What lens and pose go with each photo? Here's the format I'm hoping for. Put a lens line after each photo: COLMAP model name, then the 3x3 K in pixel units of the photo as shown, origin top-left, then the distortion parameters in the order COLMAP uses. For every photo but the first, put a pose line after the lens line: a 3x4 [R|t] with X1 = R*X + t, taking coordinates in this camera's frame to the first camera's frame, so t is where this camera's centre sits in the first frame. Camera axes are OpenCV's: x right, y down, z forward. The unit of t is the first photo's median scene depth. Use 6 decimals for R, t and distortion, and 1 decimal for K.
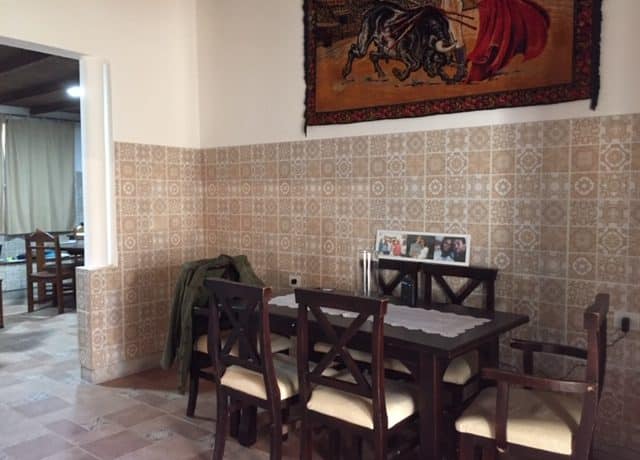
lens RADIAL K [[551.7, 0, 320.5], [0, 551.7, 232.8], [0, 0, 1]] dist [0.066348, -0.088079]
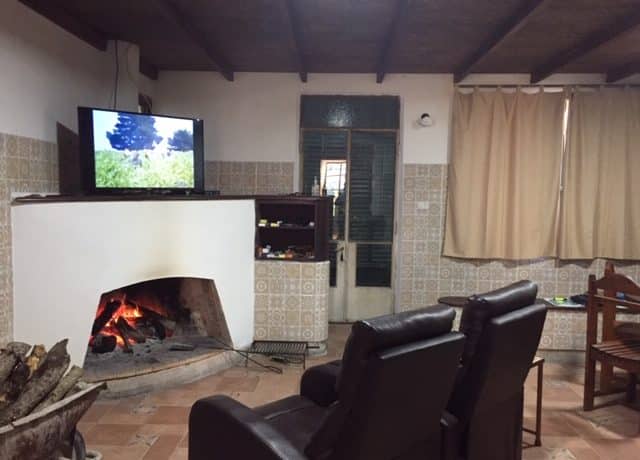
lens RADIAL K [[551.7, 0, 323.4], [0, 551.7, 232.1], [0, 0, 1]] dist [0.066348, -0.088079]
pose [[0.605747, 0.041377, -0.794581, -0.194988], [-0.082626, 0.996519, -0.011097, 0.002644], [0.791355, 0.072375, 0.607057, 0.354471]]
